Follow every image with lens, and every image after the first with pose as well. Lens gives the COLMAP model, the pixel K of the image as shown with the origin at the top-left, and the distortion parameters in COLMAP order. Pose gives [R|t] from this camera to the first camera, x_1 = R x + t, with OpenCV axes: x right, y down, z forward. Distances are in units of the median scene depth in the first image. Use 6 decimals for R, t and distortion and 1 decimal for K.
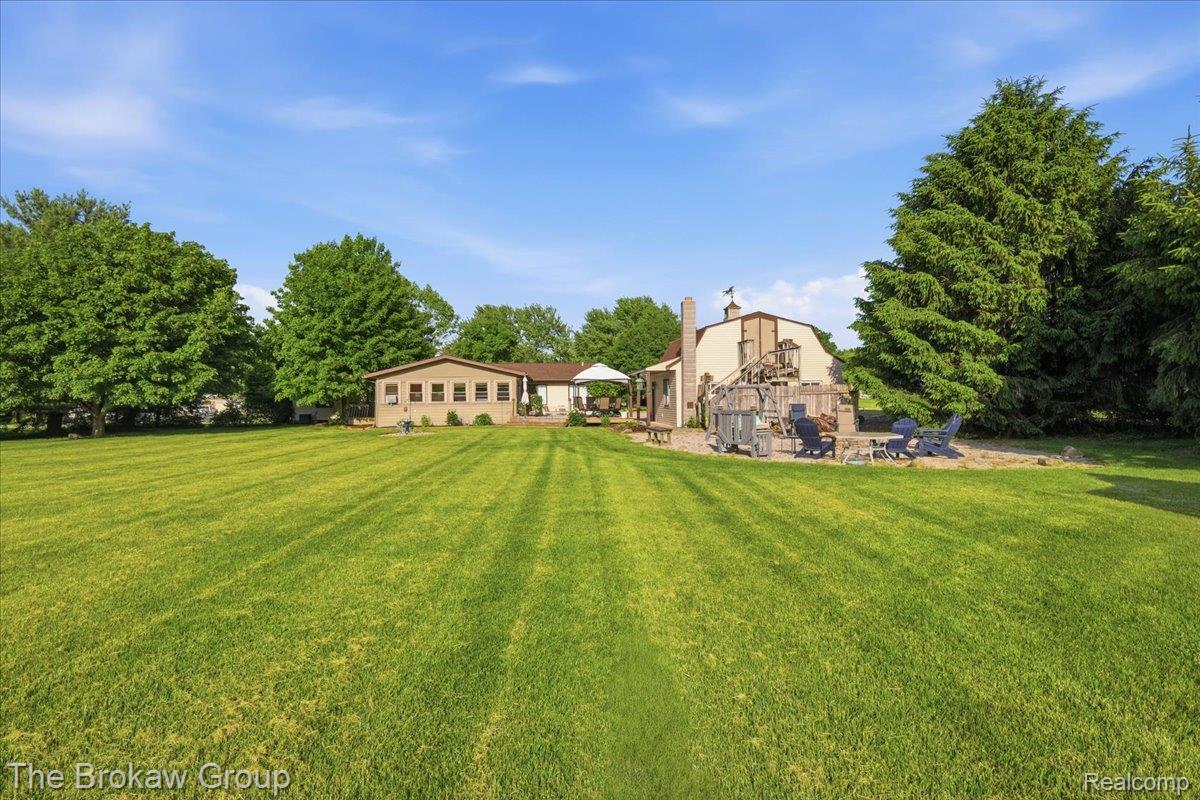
lens RADIAL K [[562.0, 0, 600.0], [0, 562.0, 400.0], [0, 0, 1]] dist [0.077130, -0.000372]
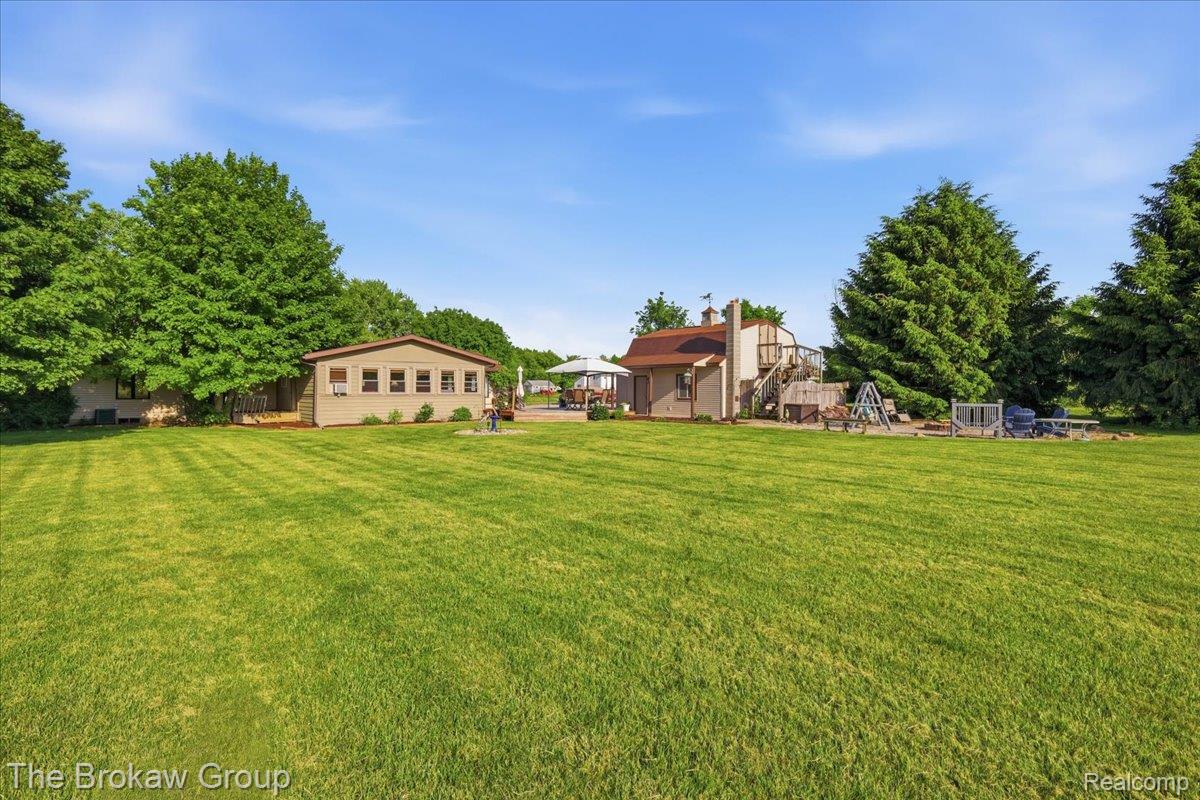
lens RADIAL K [[553.1, 0, 600.9], [0, 553.1, 365.0], [0, 0, 1]] dist [-0.000717, 0.000075]
pose [[0.809799, 0.037976, 0.585477, -0.716407], [-0.007502, 0.998492, -0.054389, 0.006187], [-0.586659, 0.039652, 0.808863, 0.287464]]
